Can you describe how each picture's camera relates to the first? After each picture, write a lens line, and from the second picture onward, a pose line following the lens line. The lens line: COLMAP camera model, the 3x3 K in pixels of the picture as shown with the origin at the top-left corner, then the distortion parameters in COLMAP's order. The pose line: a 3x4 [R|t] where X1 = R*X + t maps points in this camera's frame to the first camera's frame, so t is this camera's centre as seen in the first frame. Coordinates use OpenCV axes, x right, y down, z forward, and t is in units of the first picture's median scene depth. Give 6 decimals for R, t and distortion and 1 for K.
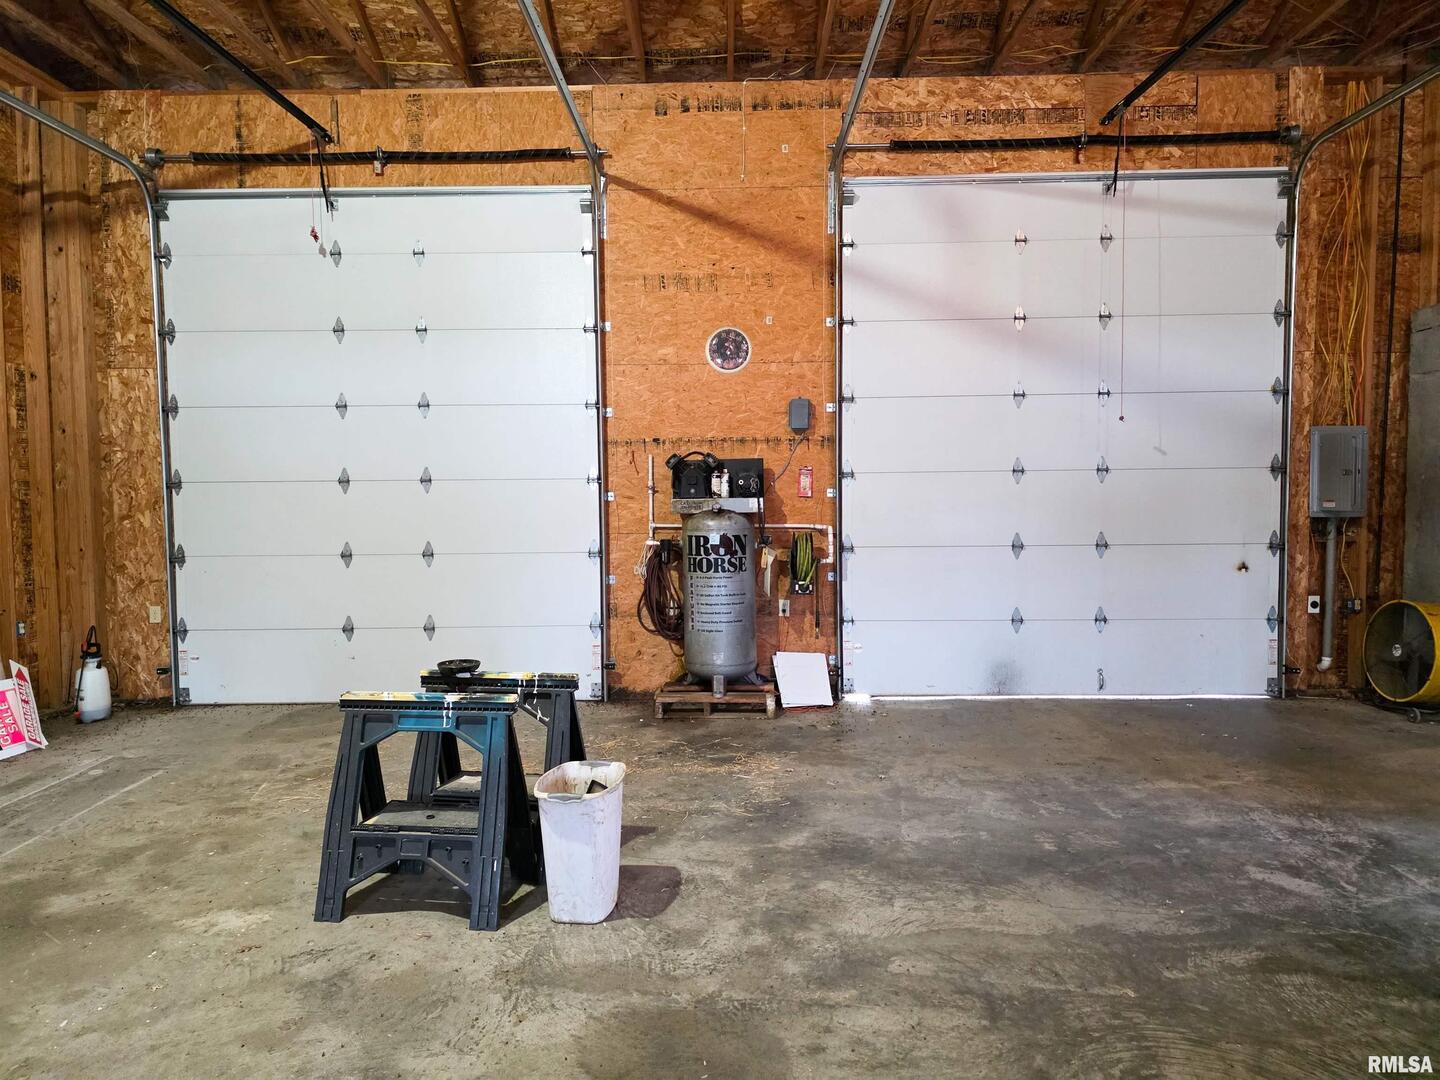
lens RADIAL K [[937.2, 0, 720.0], [0, 937.2, 540.0], [0, 0, 1]] dist [0.003369, -0.000446]
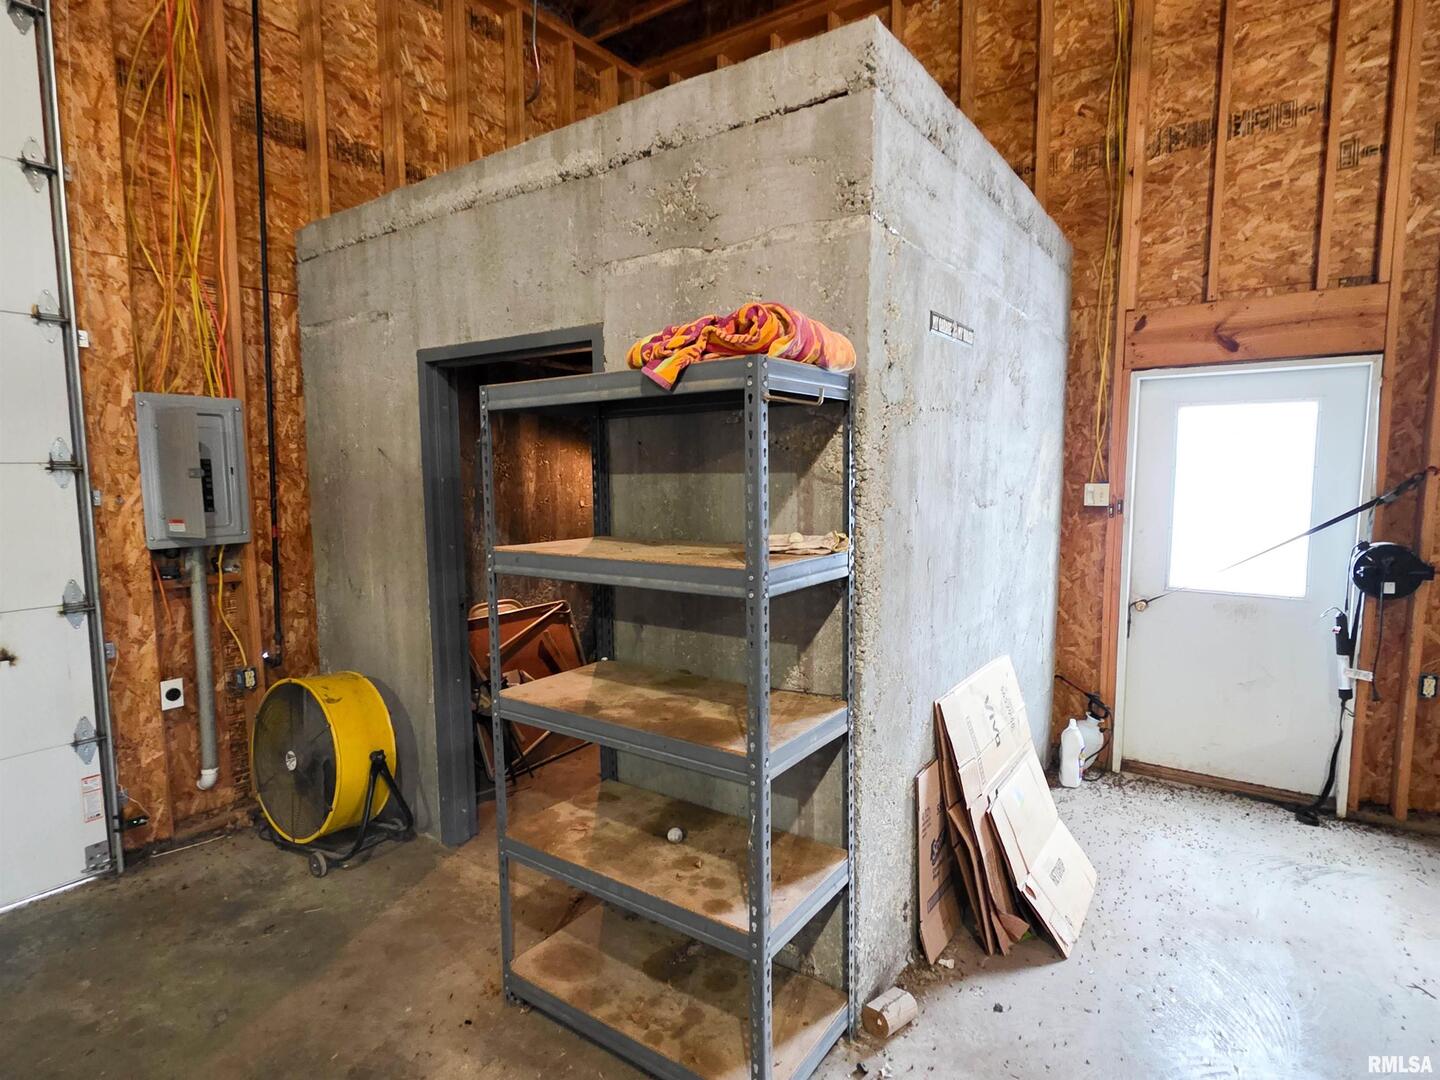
lens RADIAL K [[745.8, 0, 718.8], [0, 745.8, 543.6], [0, 0, 1]] dist [0.004206, -0.000047]
pose [[0.551400, -0.078707, 0.830520, 0.438137], [0.041918, 0.996896, 0.066644, -0.044047], [-0.833187, -0.001934, 0.552988, 0.448312]]
